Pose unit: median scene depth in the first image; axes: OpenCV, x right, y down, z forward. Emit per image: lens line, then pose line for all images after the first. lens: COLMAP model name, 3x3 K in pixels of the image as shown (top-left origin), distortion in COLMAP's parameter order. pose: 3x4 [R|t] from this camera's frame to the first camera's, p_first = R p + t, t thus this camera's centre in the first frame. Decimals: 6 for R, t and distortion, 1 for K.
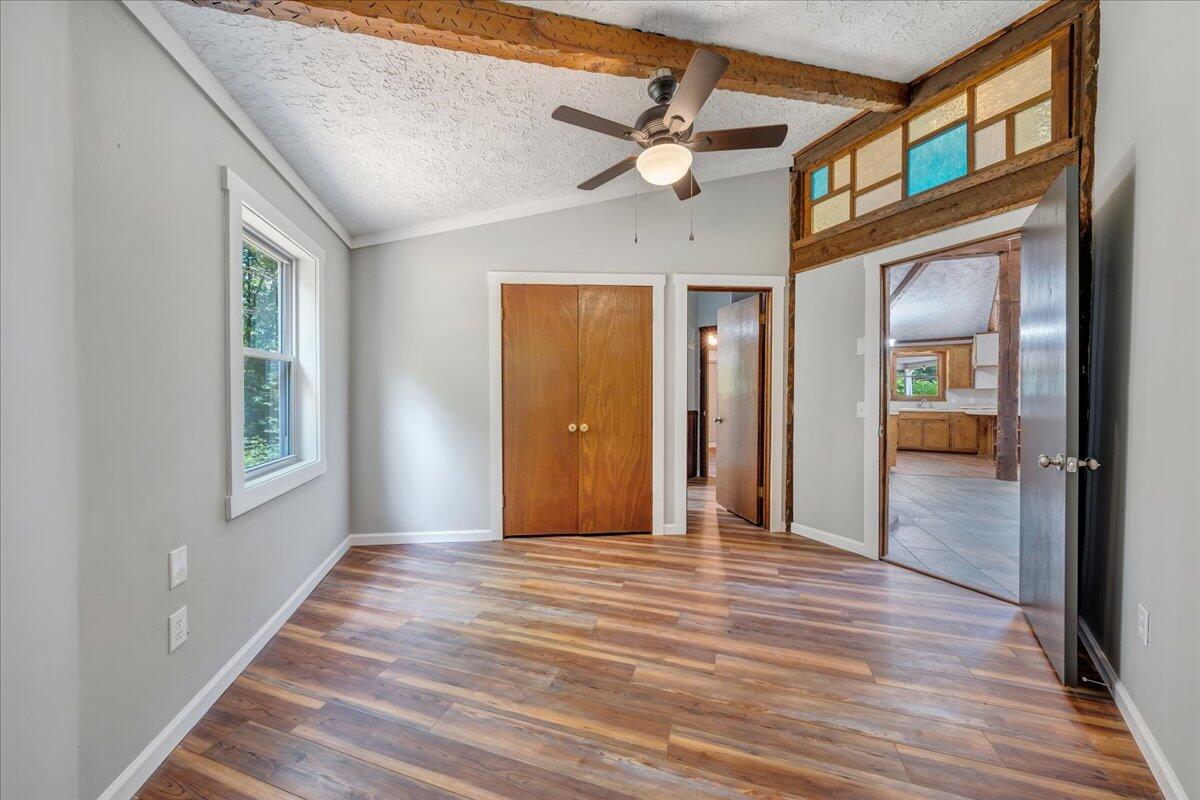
lens RADIAL K [[411.7, 0, 600.7], [0, 411.7, 401.0], [0, 0, 1]] dist [-0.002874, 0.000552]
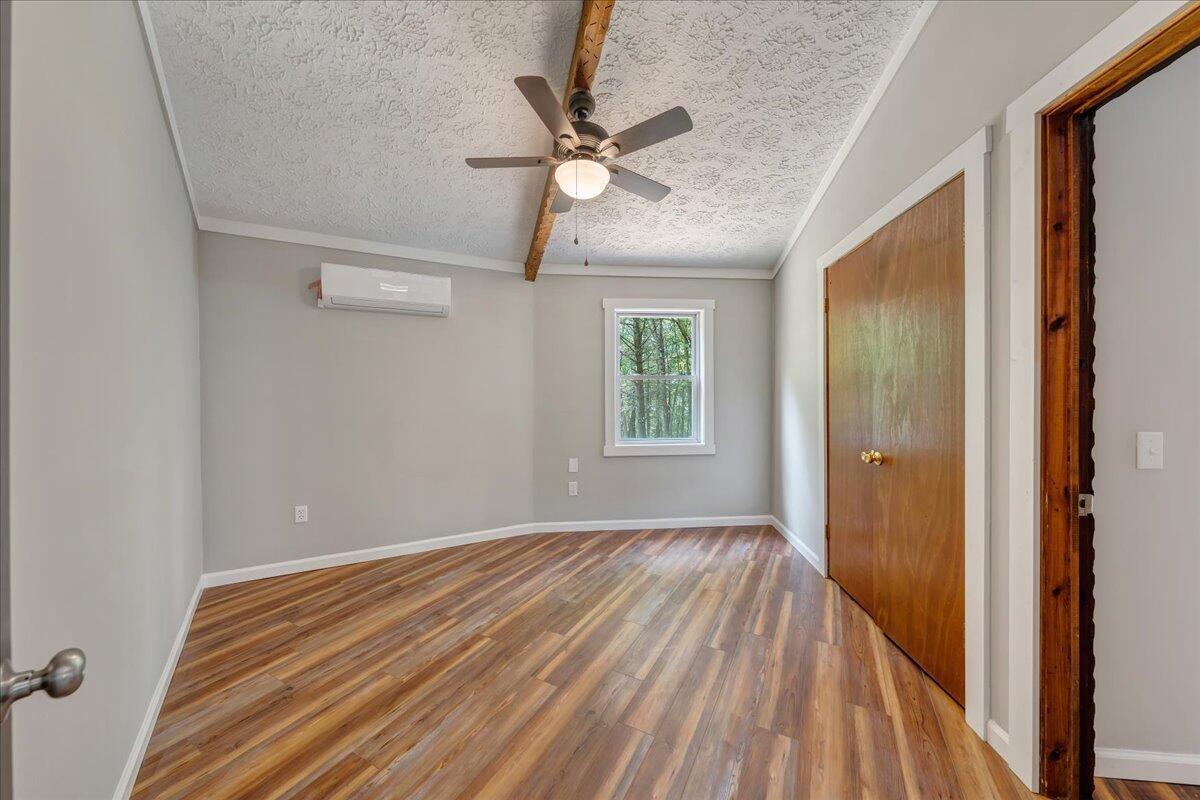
lens RADIAL K [[411.7, 0, 605.7], [0, 411.7, 396.3], [0, 0, 1]] dist [-0.002874, 0.000552]
pose [[-0.174329, 0.003419, -0.984682, 1.218037], [-0.011714, 0.999916, 0.005546, -0.051726], [0.984618, 0.012501, -0.174274, 1.303401]]
